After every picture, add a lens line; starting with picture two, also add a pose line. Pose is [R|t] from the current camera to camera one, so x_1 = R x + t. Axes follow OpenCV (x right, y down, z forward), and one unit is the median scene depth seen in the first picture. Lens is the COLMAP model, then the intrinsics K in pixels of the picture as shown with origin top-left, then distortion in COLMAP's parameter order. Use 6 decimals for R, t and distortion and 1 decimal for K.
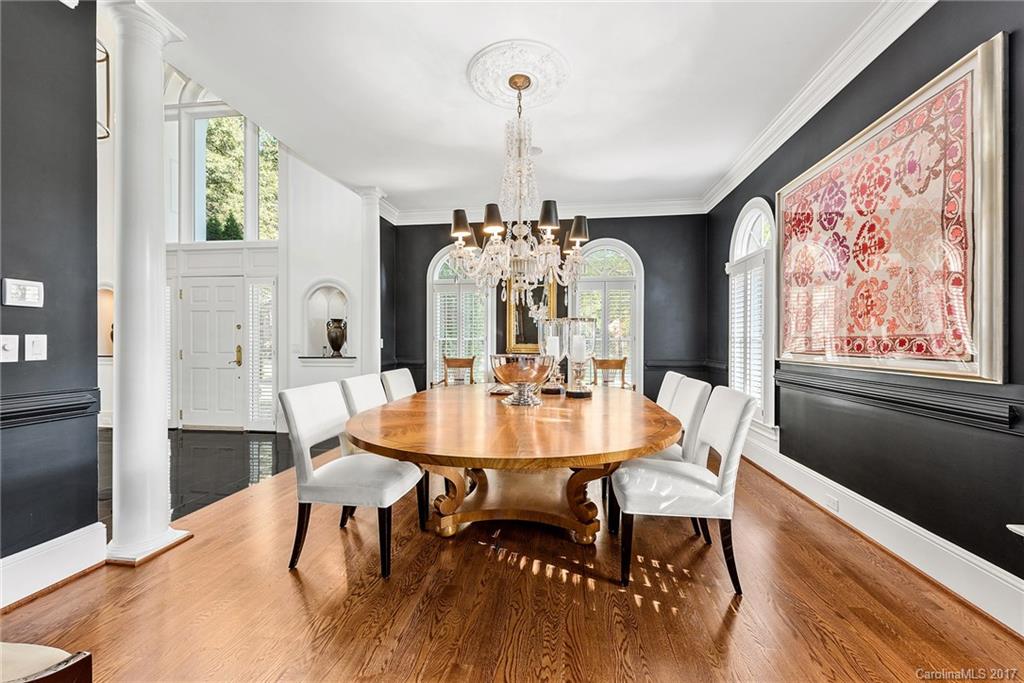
lens RADIAL K [[411.0, 0, 512.0], [0, 411.0, 341.5], [0, 0, 1]] dist [0.001377, 0.000090]
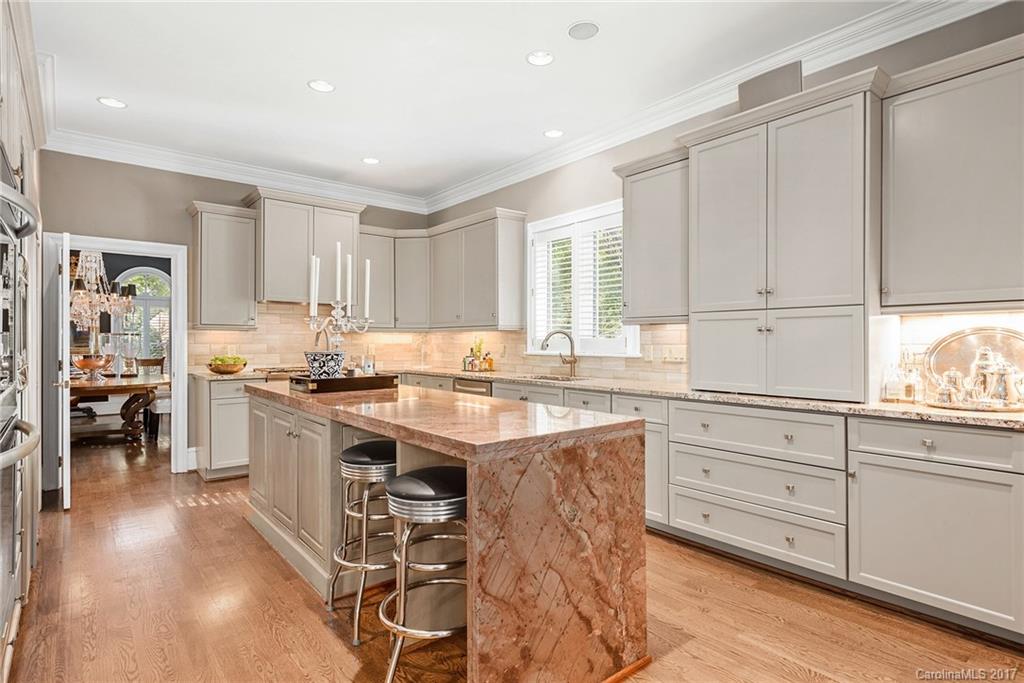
lens RADIAL K [[524.6, 0, 512.0], [0, 524.6, 341.5], [0, 0, 1]] dist [-0.004183, -0.000846]
pose [[0.672689, -0.002802, 0.739920, -0.457761], [0.003653, 0.999993, 0.000466, -0.018231], [-0.739916, 0.002389, 0.672695, -2.028757]]
